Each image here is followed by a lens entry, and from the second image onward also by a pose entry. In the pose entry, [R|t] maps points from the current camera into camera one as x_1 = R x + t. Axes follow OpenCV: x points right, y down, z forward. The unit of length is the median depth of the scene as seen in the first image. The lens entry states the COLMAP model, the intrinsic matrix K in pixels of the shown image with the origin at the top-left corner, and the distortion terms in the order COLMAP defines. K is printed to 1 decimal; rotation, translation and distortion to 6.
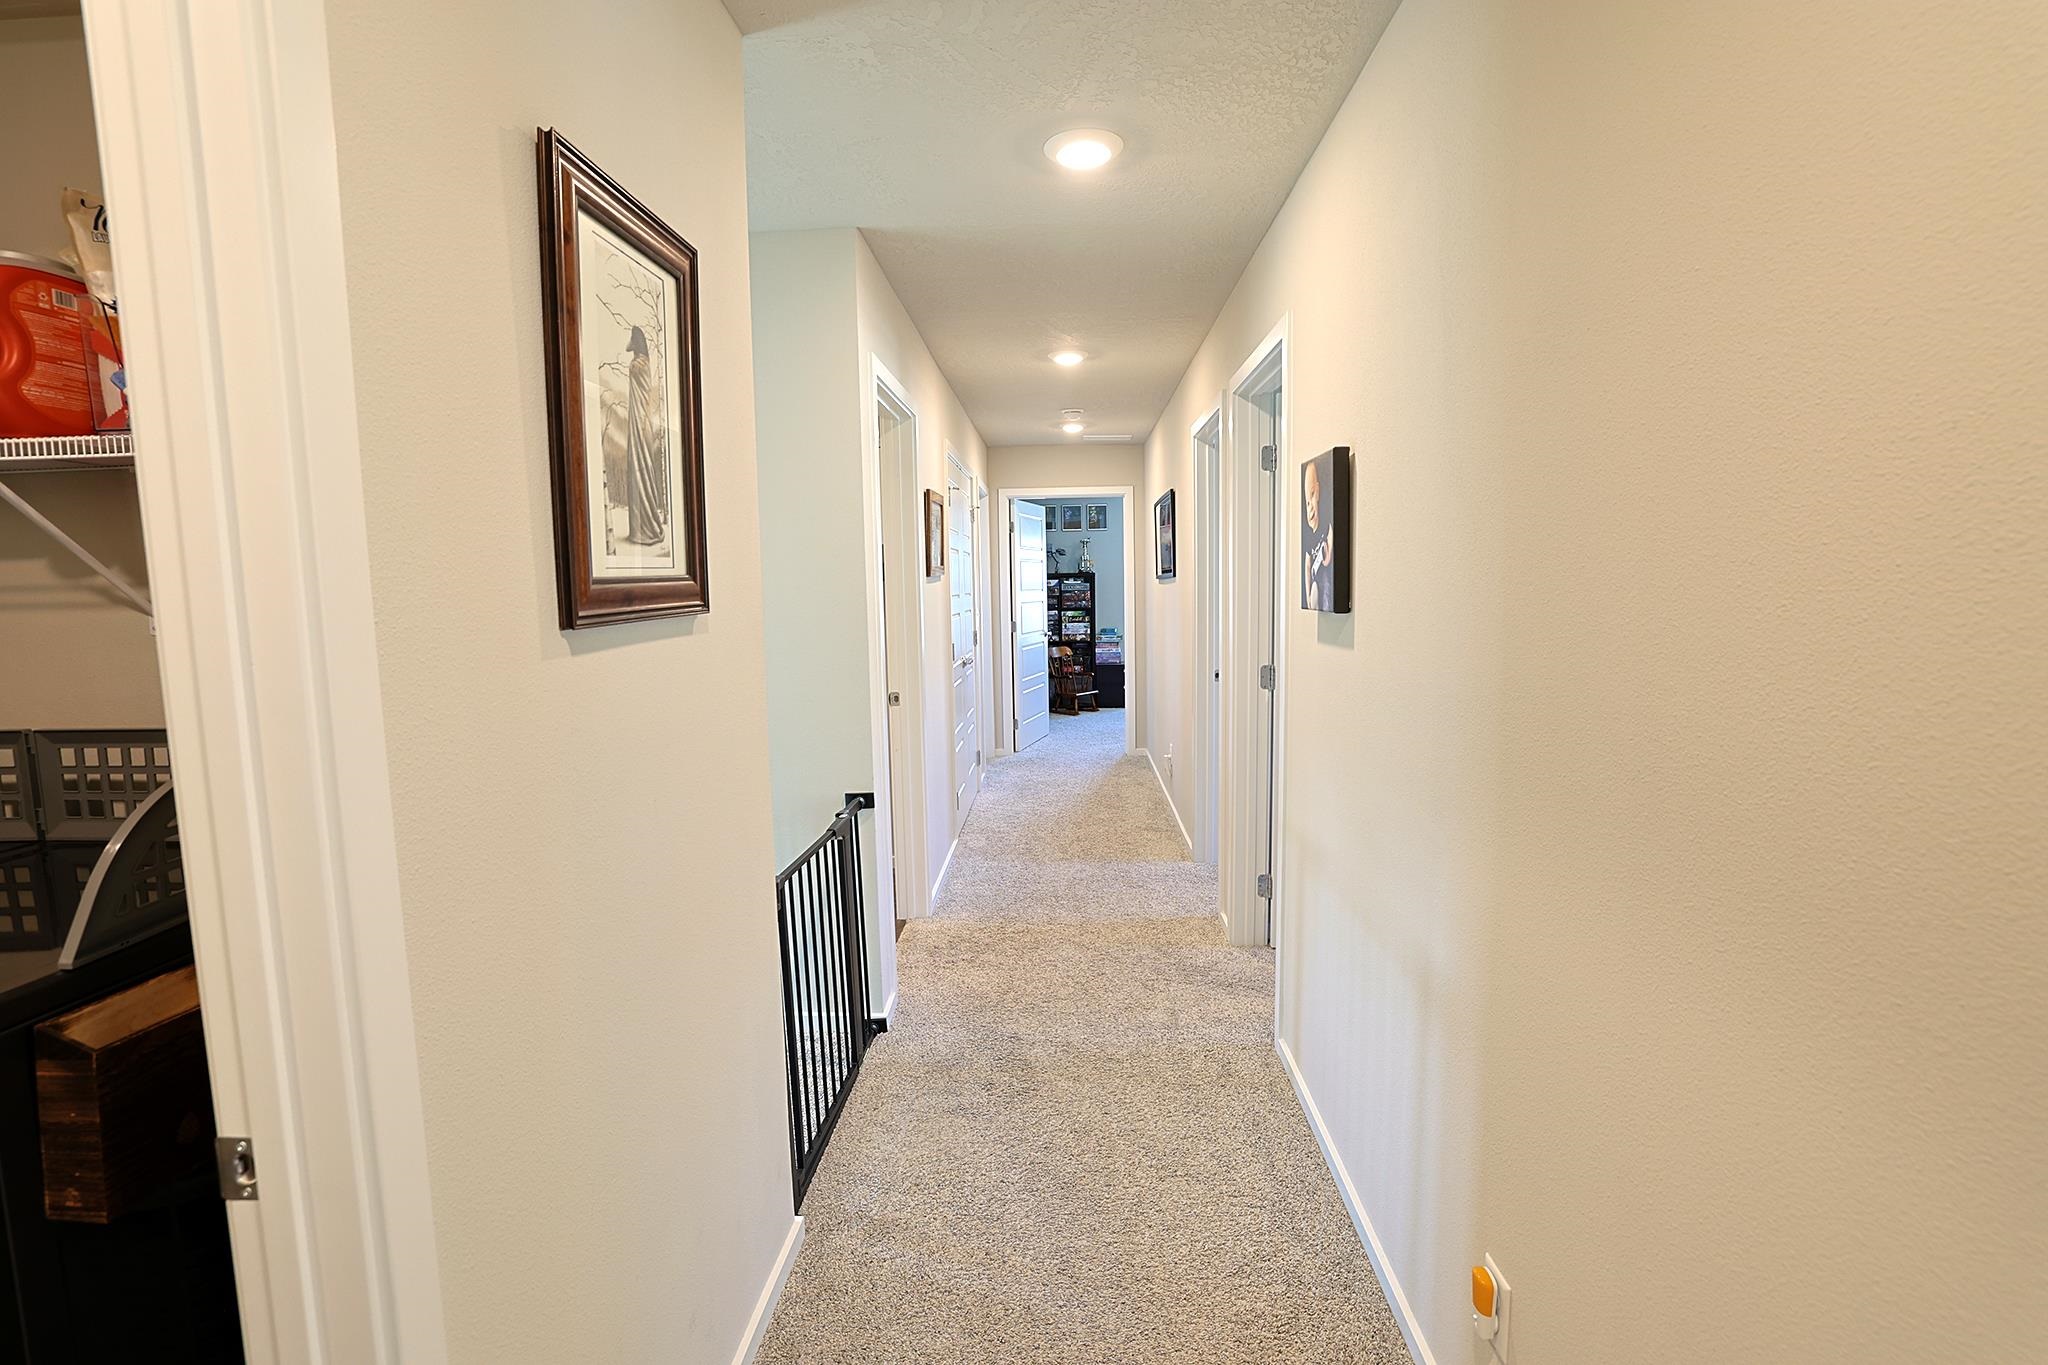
lens RADIAL K [[928.7, 0, 1022.6], [0, 928.7, 682.0], [0, 0, 1]] dist [-0.041261, 0.013629]
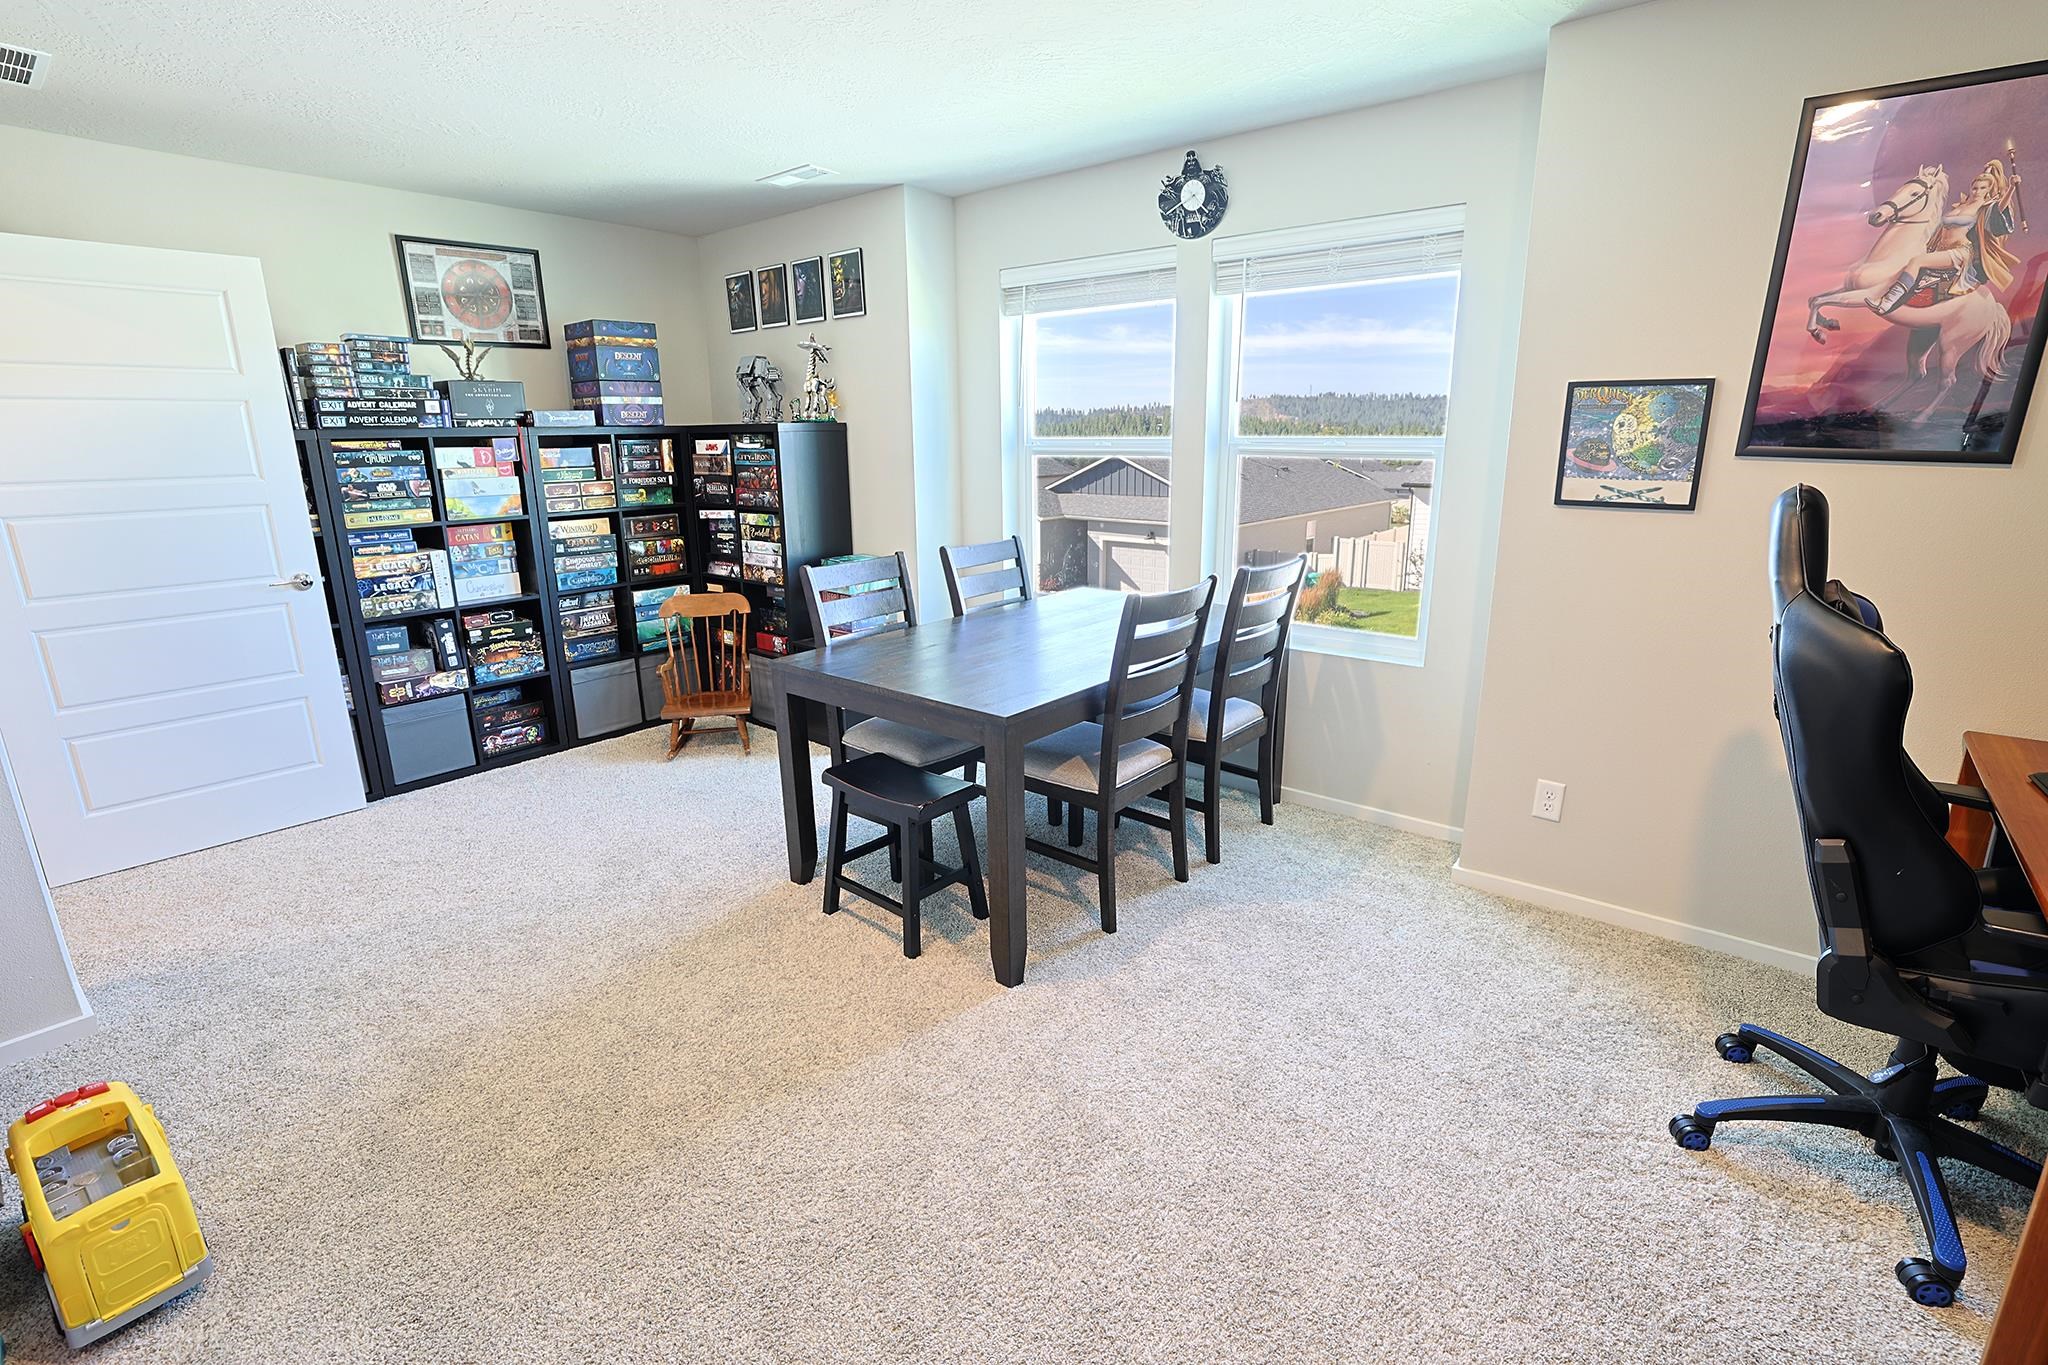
lens RADIAL K [[928.7, 0, 1017.3], [0, 928.7, 685.8], [0, 0, 1]] dist [-0.041261, 0.013629]
pose [[0.799448, 0.174386, -0.574867, 0.284658], [-0.080438, 0.979396, 0.185238, -0.059528], [0.595325, -0.101847, 0.797004, 0.488294]]
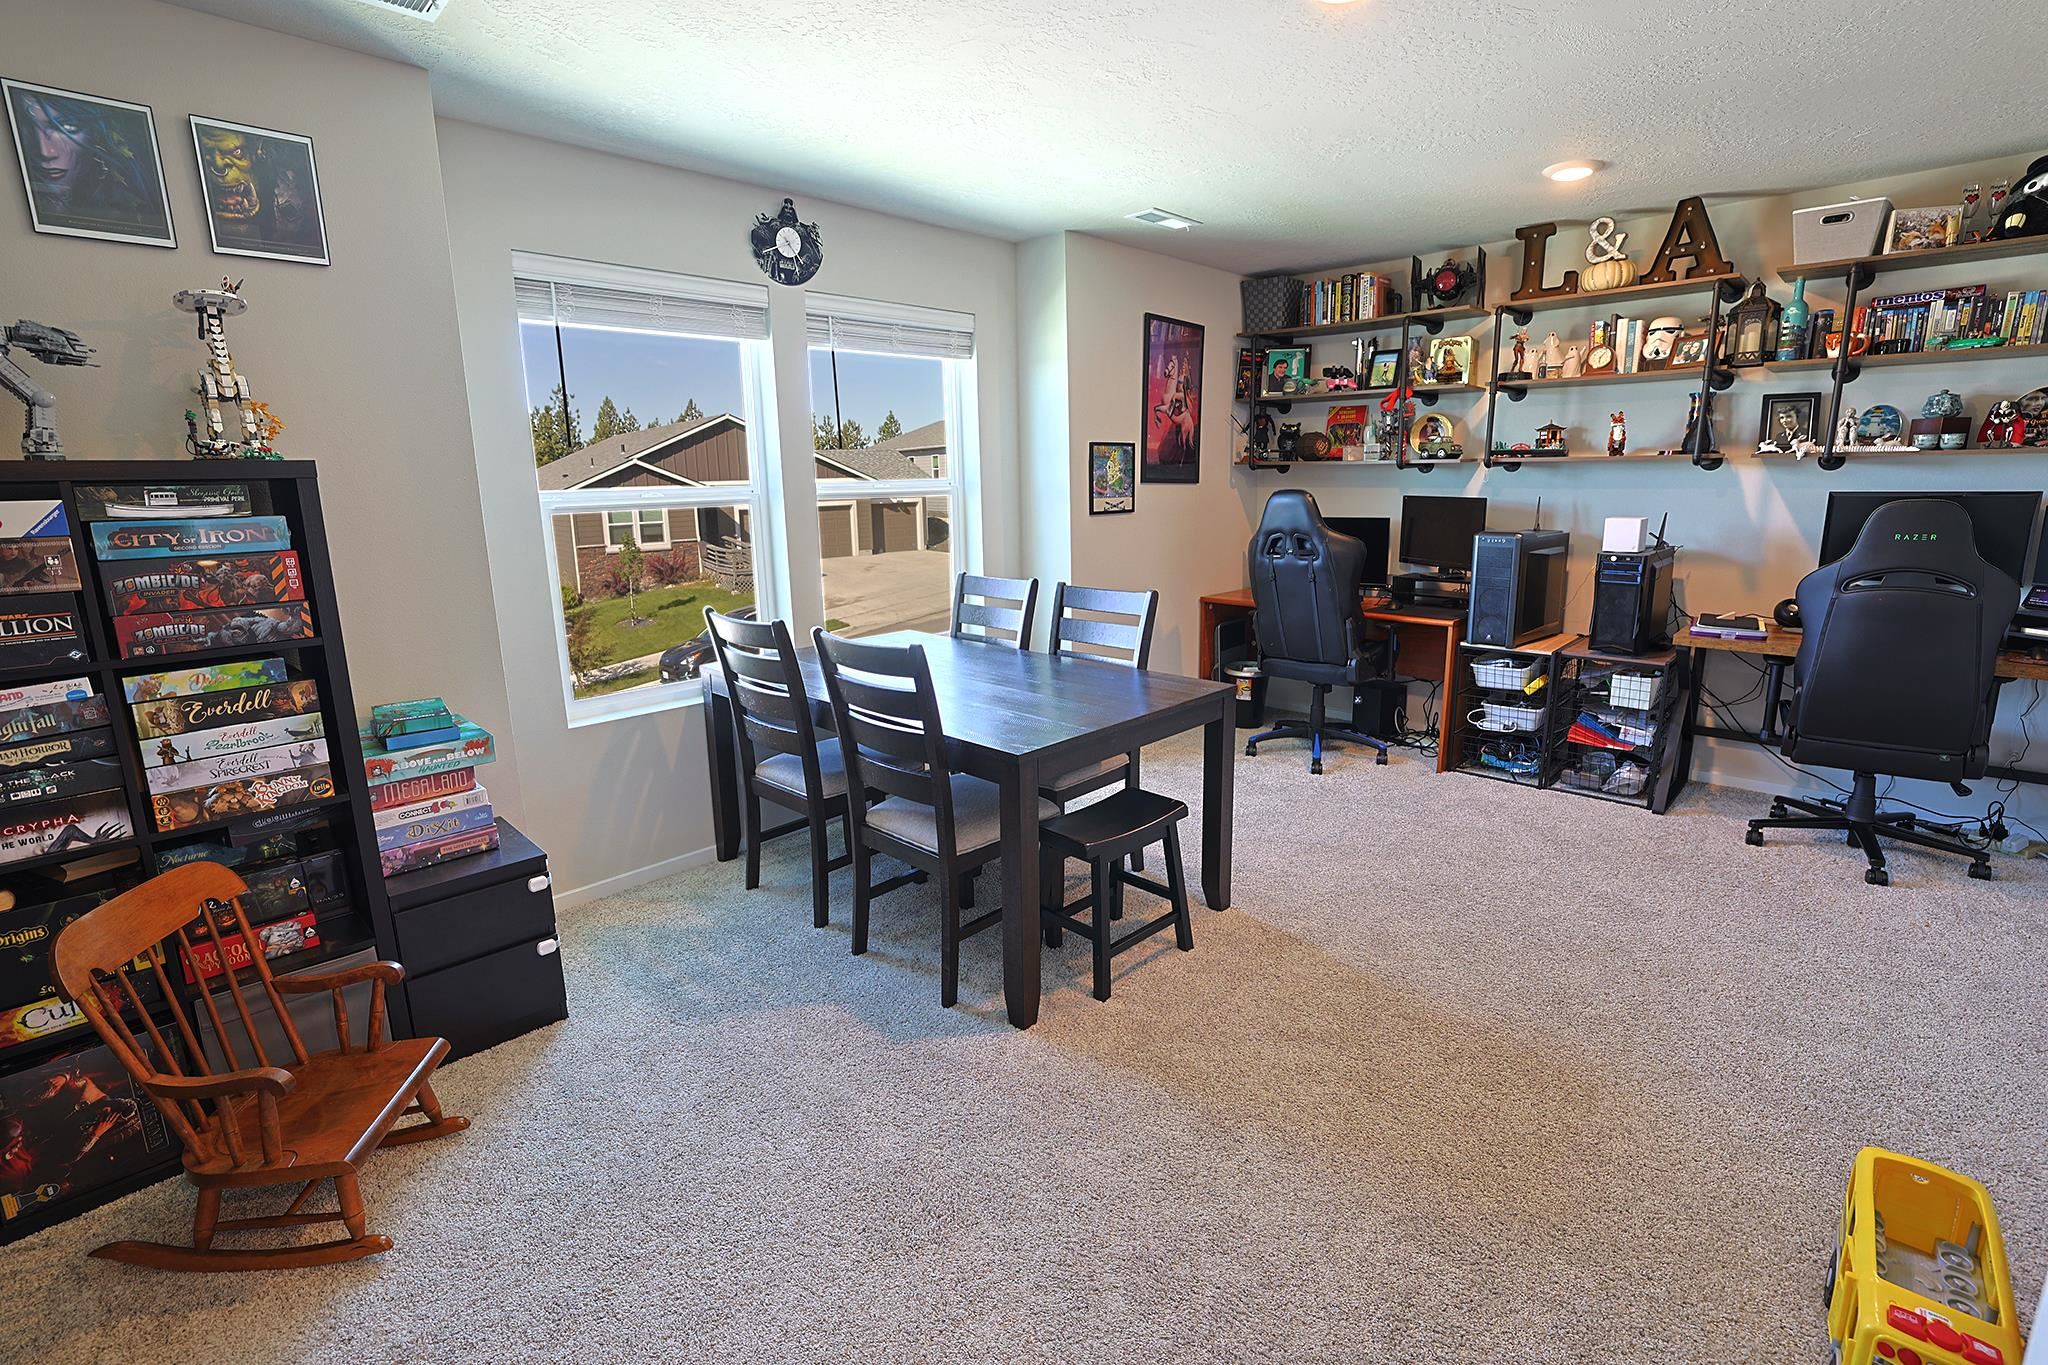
lens RADIAL K [[928.7, 0, 1036.7], [0, 928.7, 680.4], [0, 0, 1]] dist [-0.041261, 0.013629]
pose [[0.656037, -0.152020, 0.739260, 0.019647], [0.093076, 0.988323, 0.120639, -0.054476], [-0.748968, -0.010337, 0.662526, 0.510475]]
